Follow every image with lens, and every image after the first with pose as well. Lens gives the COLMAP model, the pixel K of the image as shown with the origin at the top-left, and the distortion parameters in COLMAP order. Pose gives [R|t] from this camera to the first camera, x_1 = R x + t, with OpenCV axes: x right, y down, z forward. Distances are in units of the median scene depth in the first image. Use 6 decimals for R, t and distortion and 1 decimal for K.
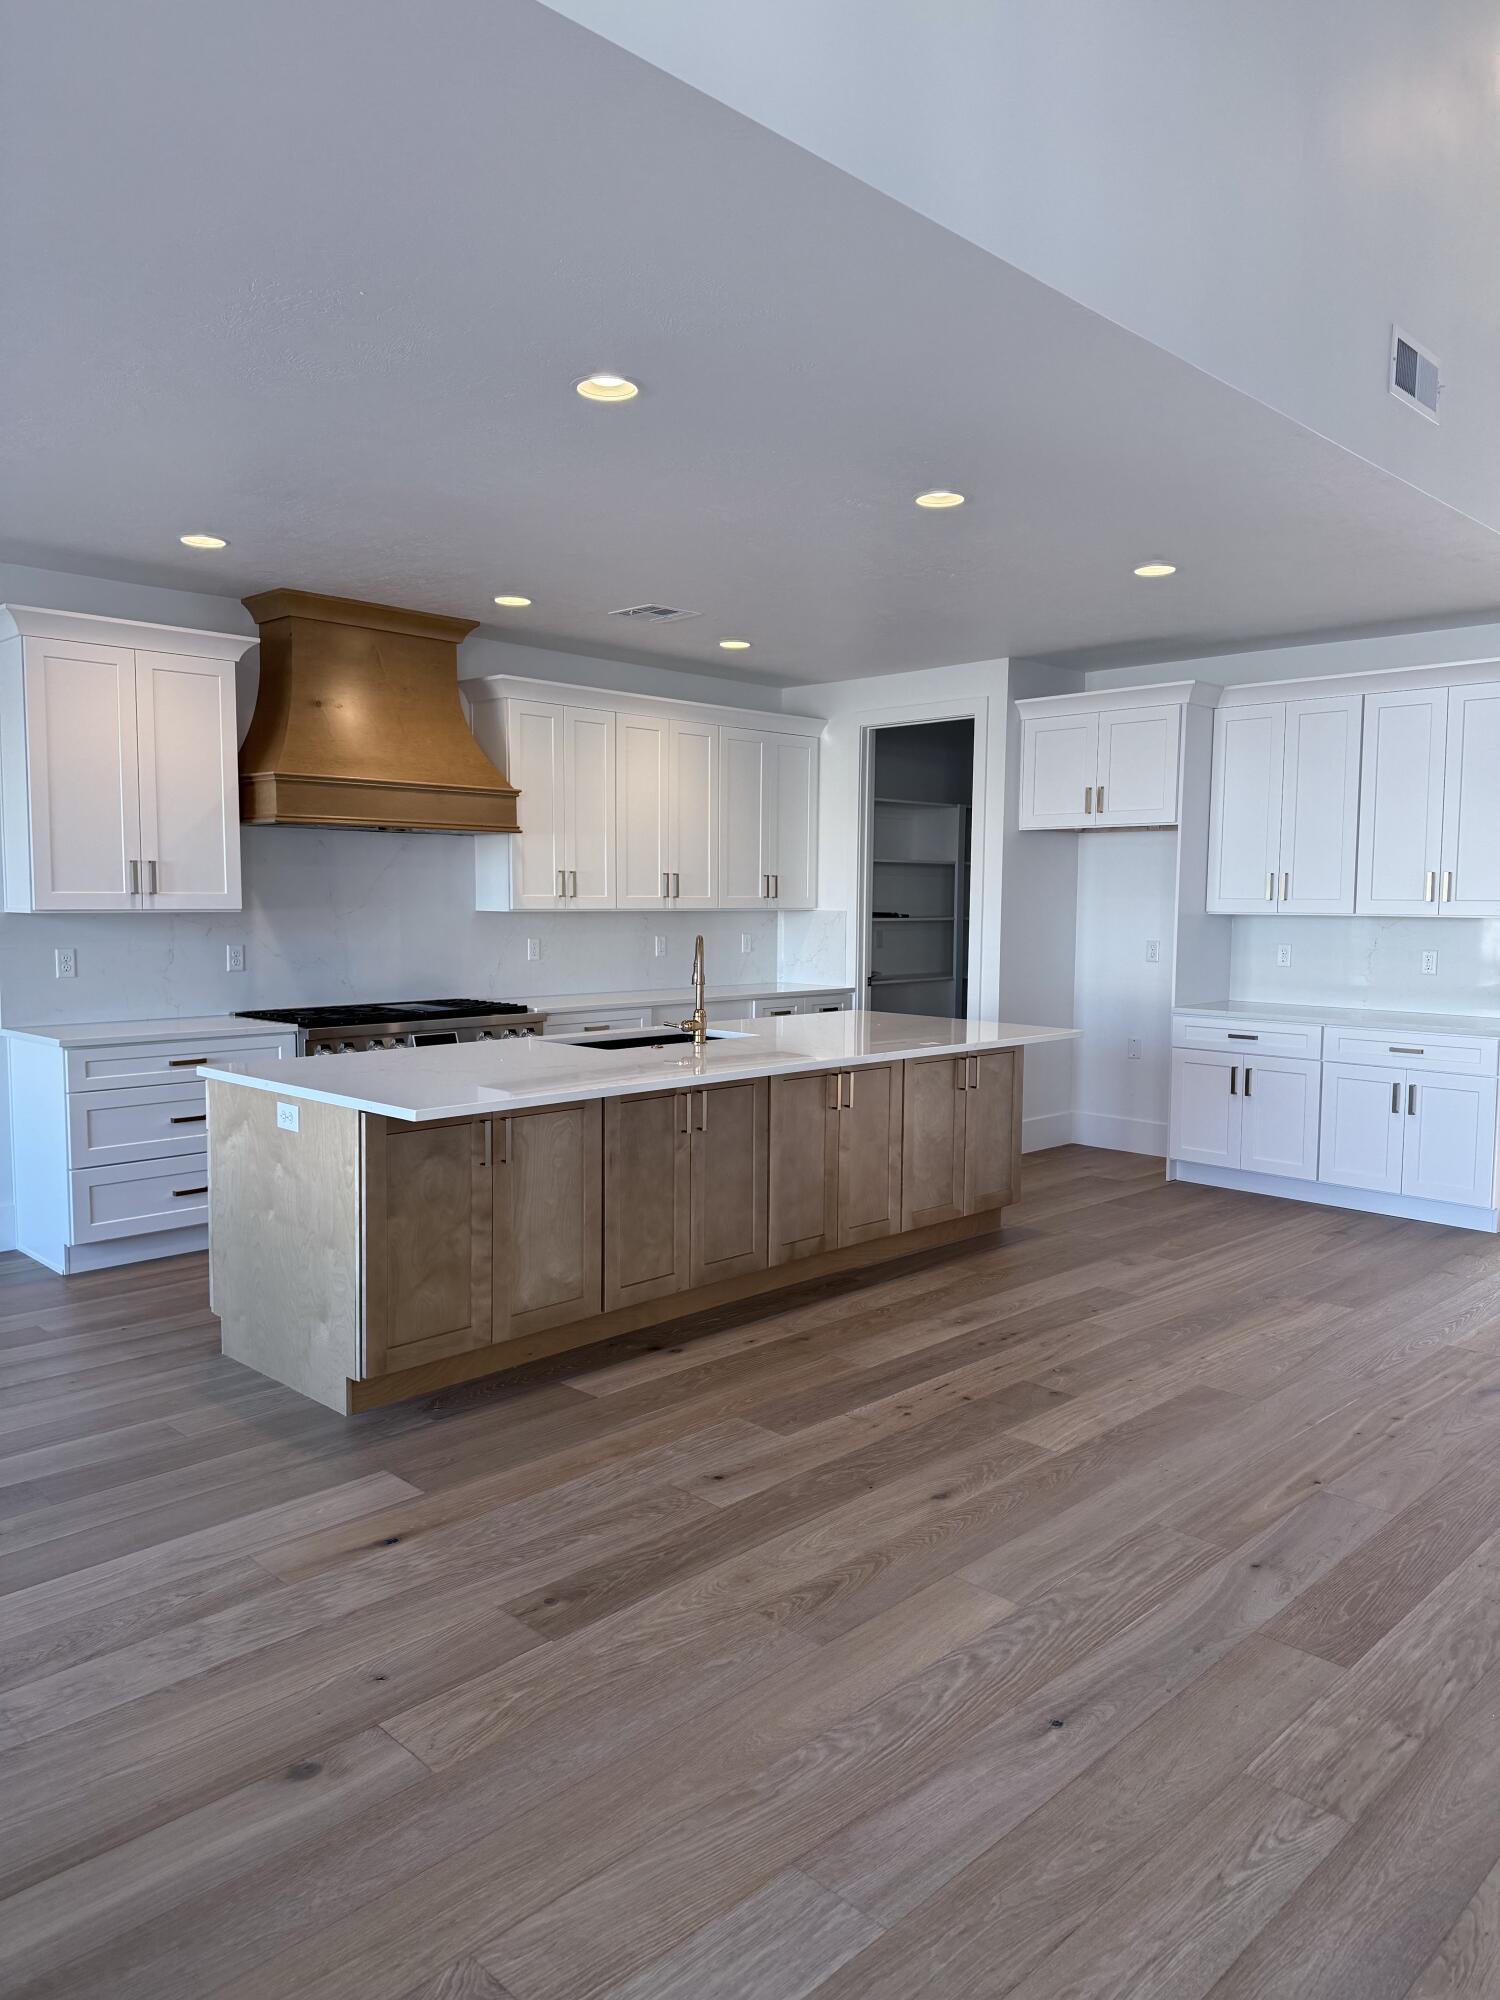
lens RADIAL K [[1400.1, 0, 750.0], [0, 1400.1, 1000.0], [0, 0, 1]] dist [0.072820, -0.000907]
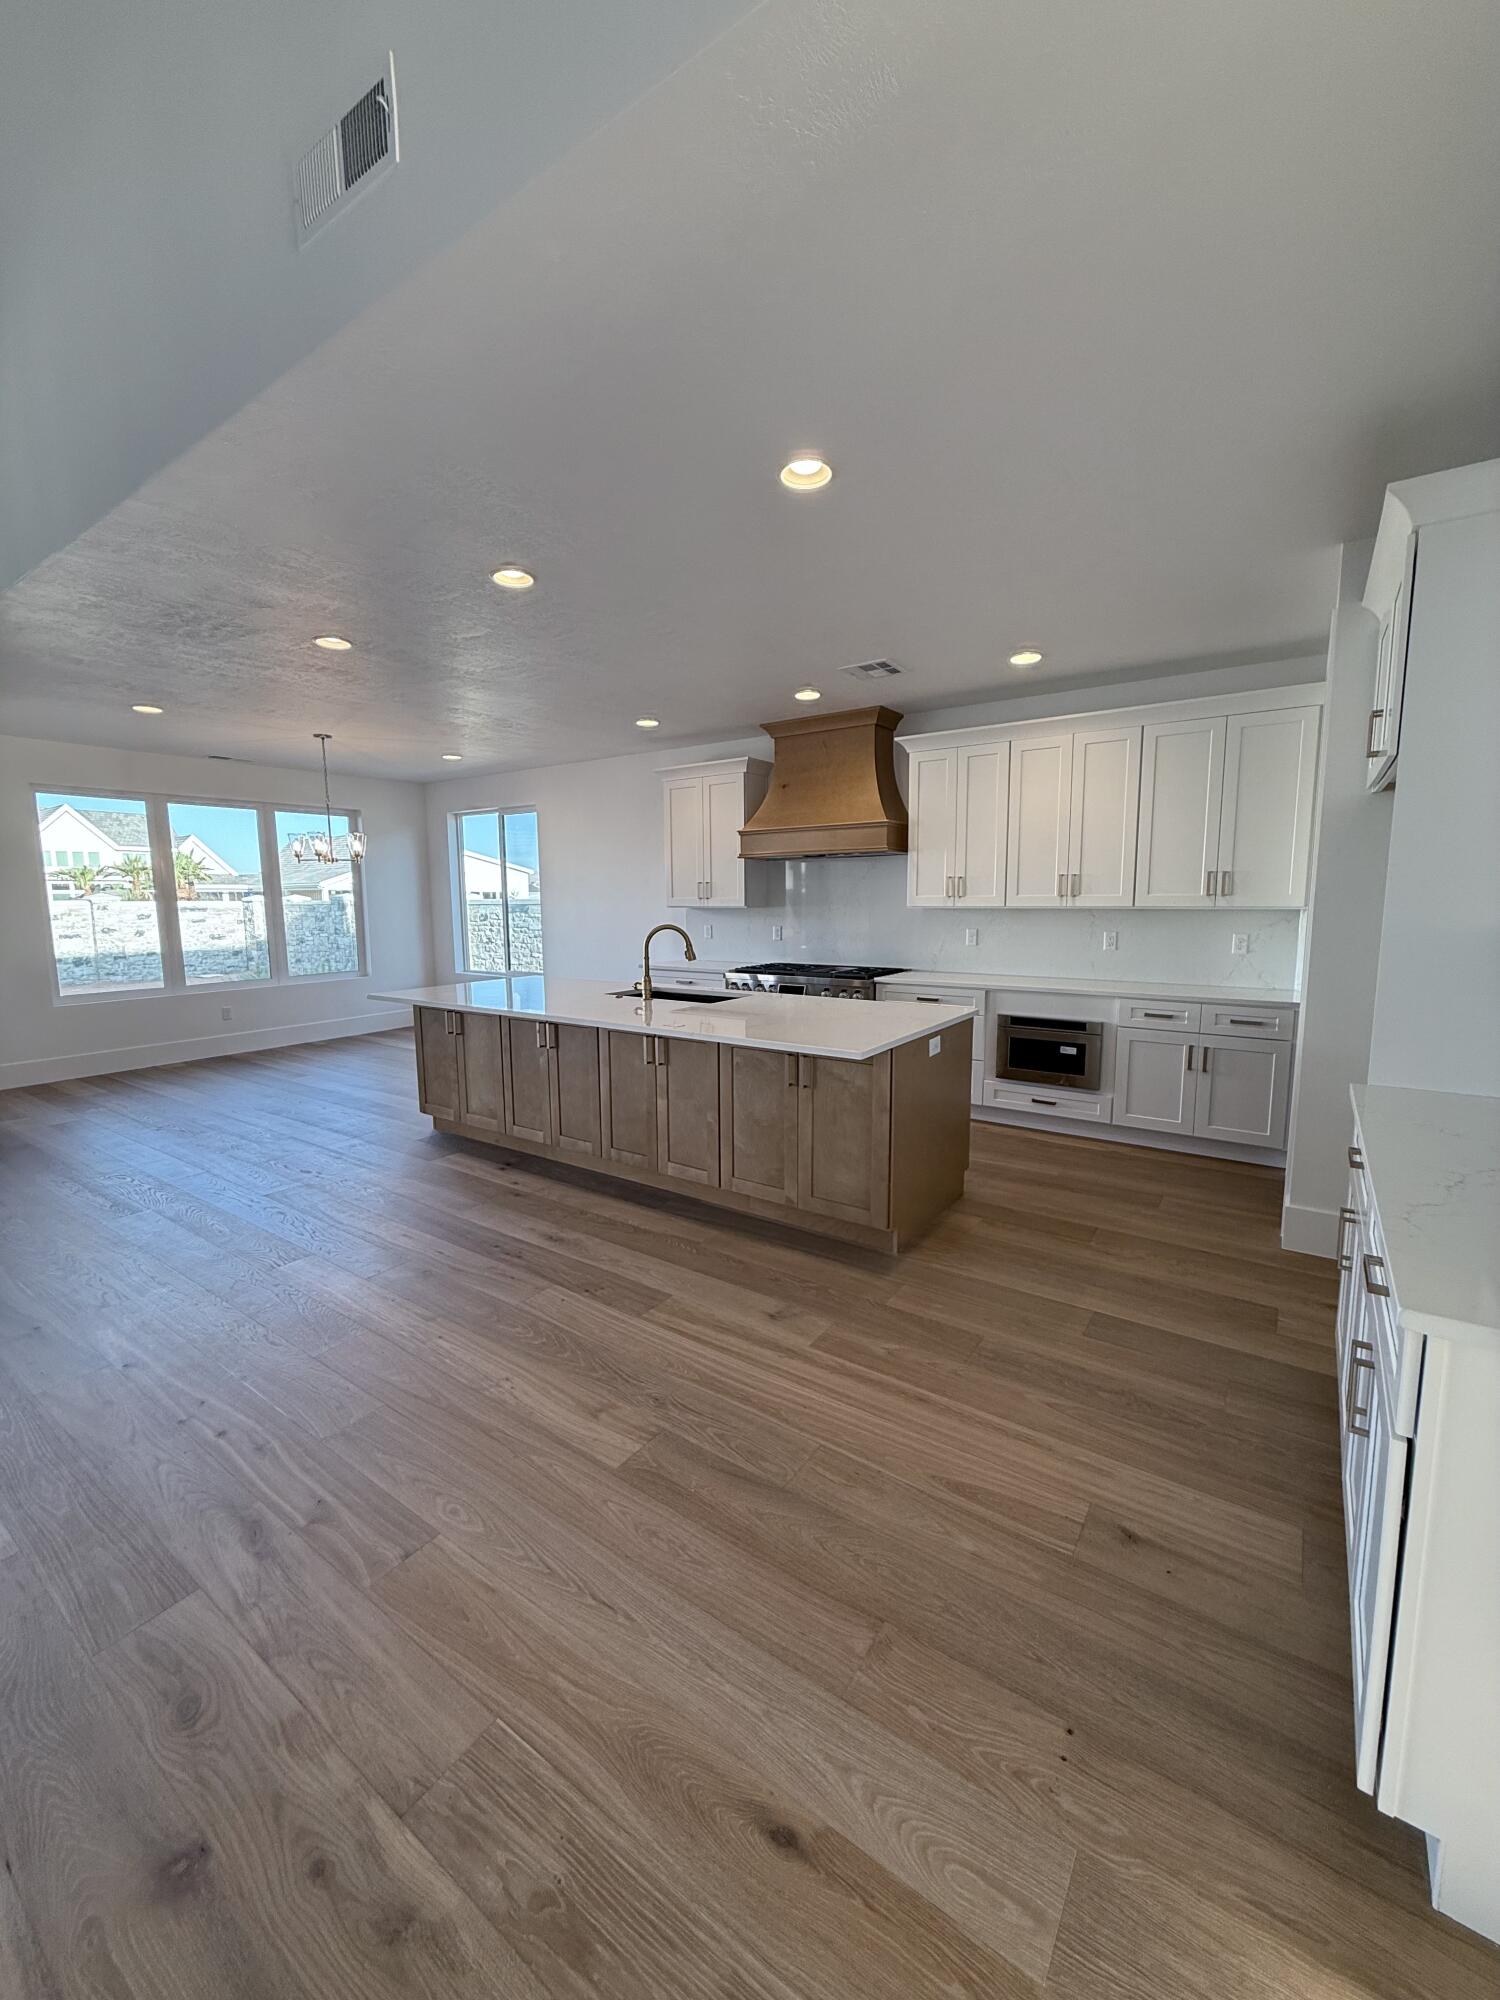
lens RADIAL K [[793.5, 0, 749.9], [0, 793.5, 993.8], [0, 0, 1]] dist [0.000598, -0.000173]
pose [[0.173963, 0.111135, -0.978461, 0.726510], [-0.065102, 0.992736, 0.101181, -0.060680], [0.982598, 0.046098, 0.179934, 0.887155]]
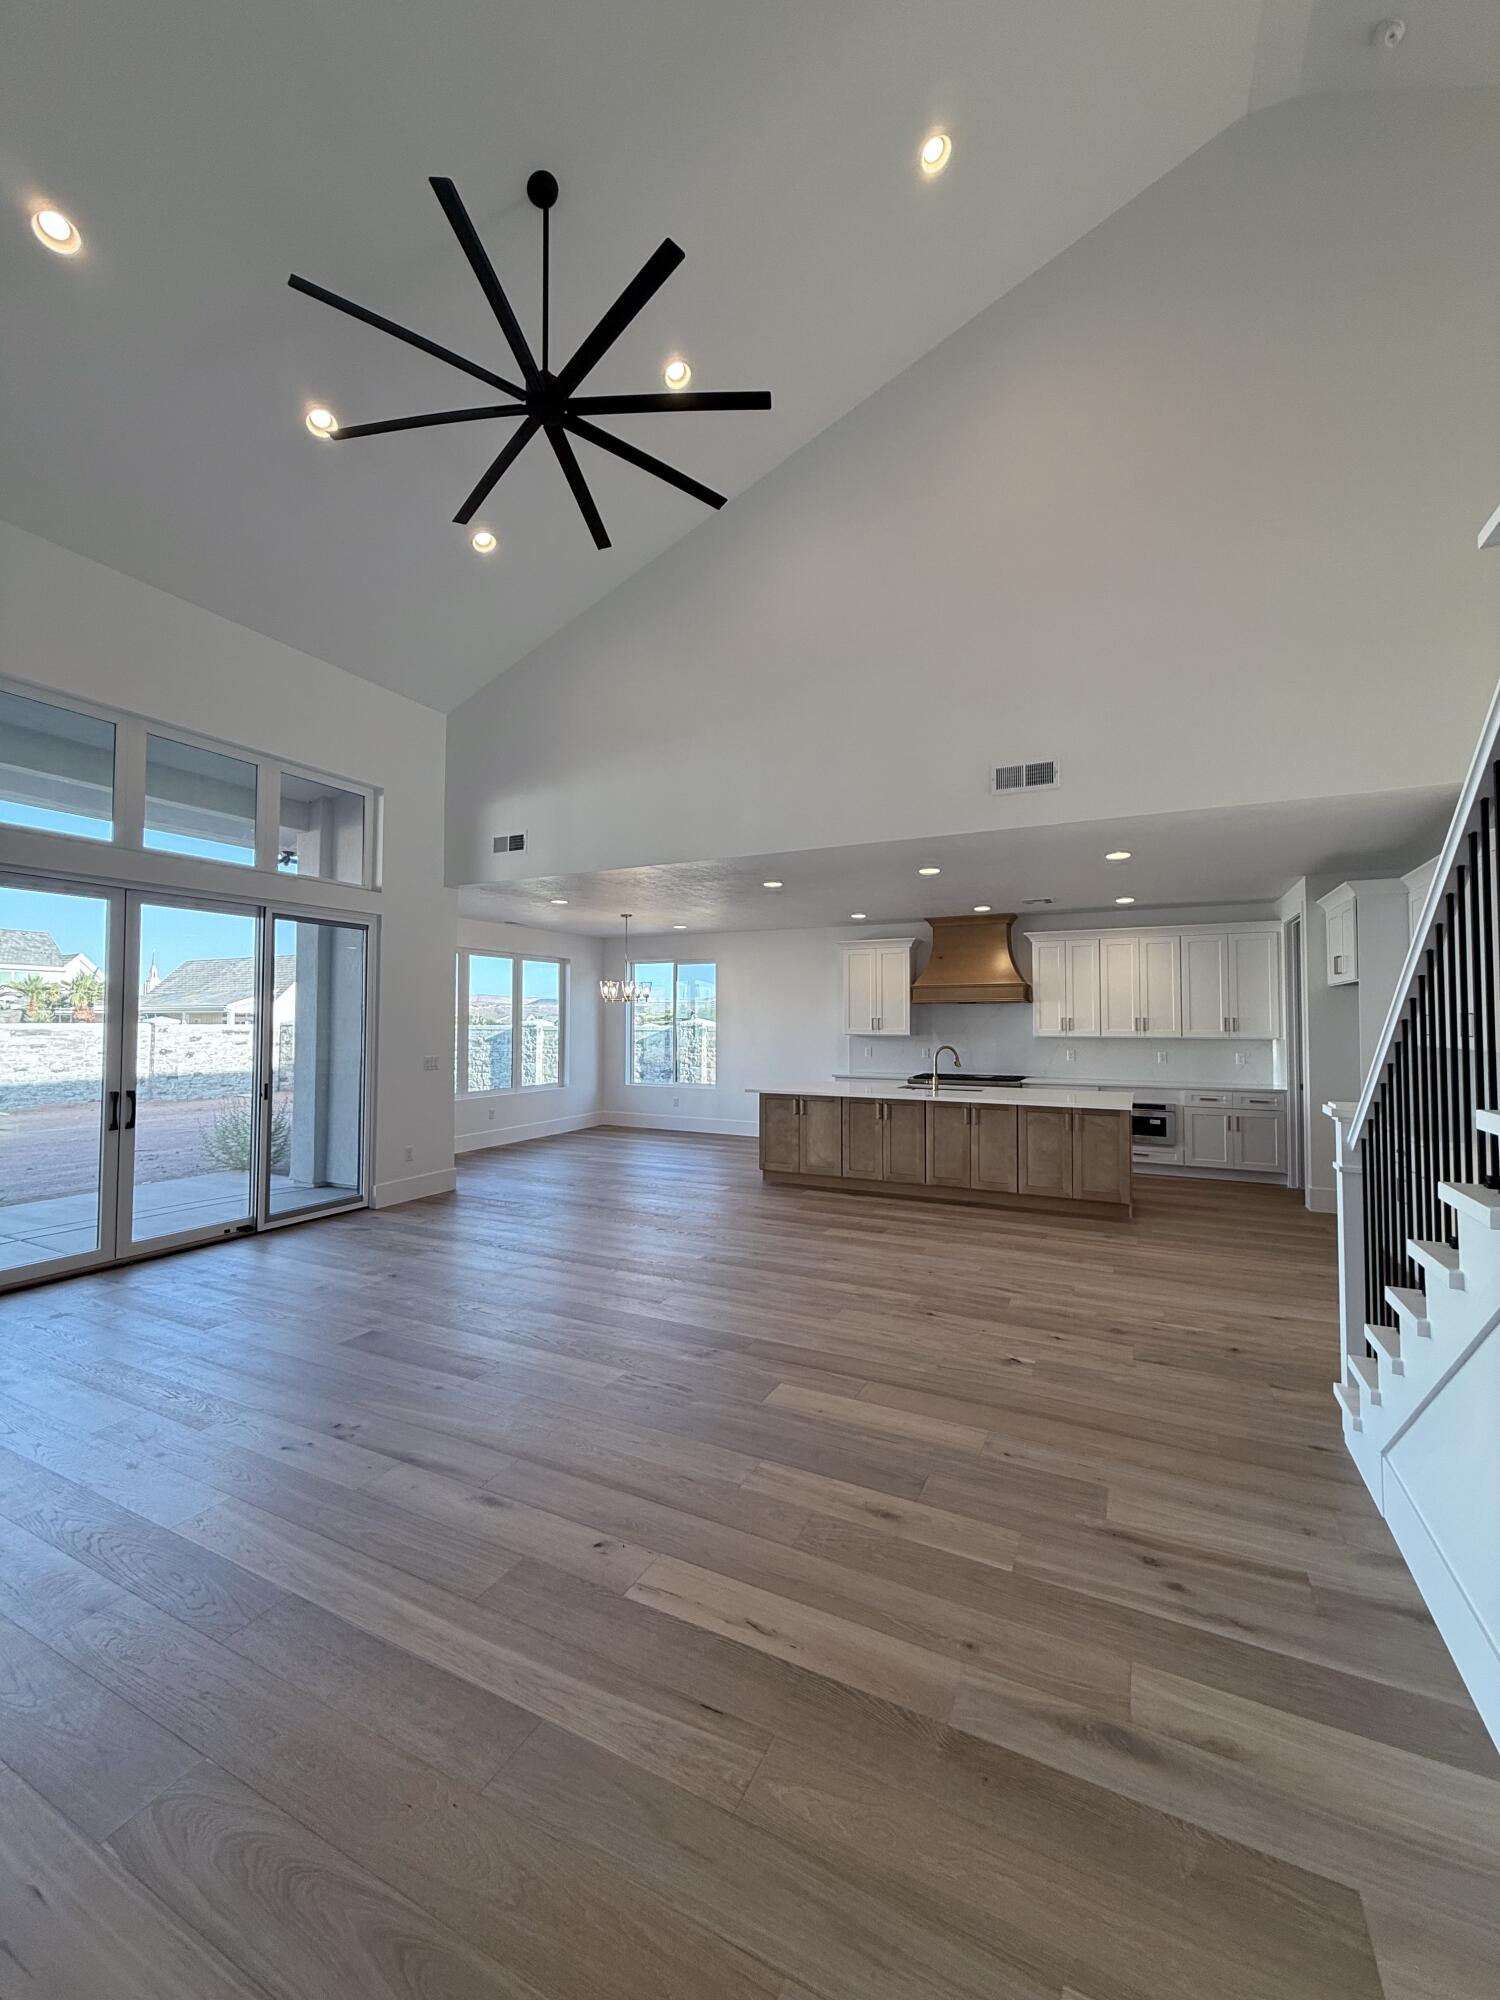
lens RADIAL K [[793.5, 0, 749.9], [0, 793.5, 993.8], [0, 0, 1]] dist [0.000598, -0.000173]
pose [[0.315032, -0.042197, -0.948143, 1.090752], [-0.071504, 0.995117, -0.068046, -0.017945], [0.946384, 0.089232, 0.310476, 0.234129]]
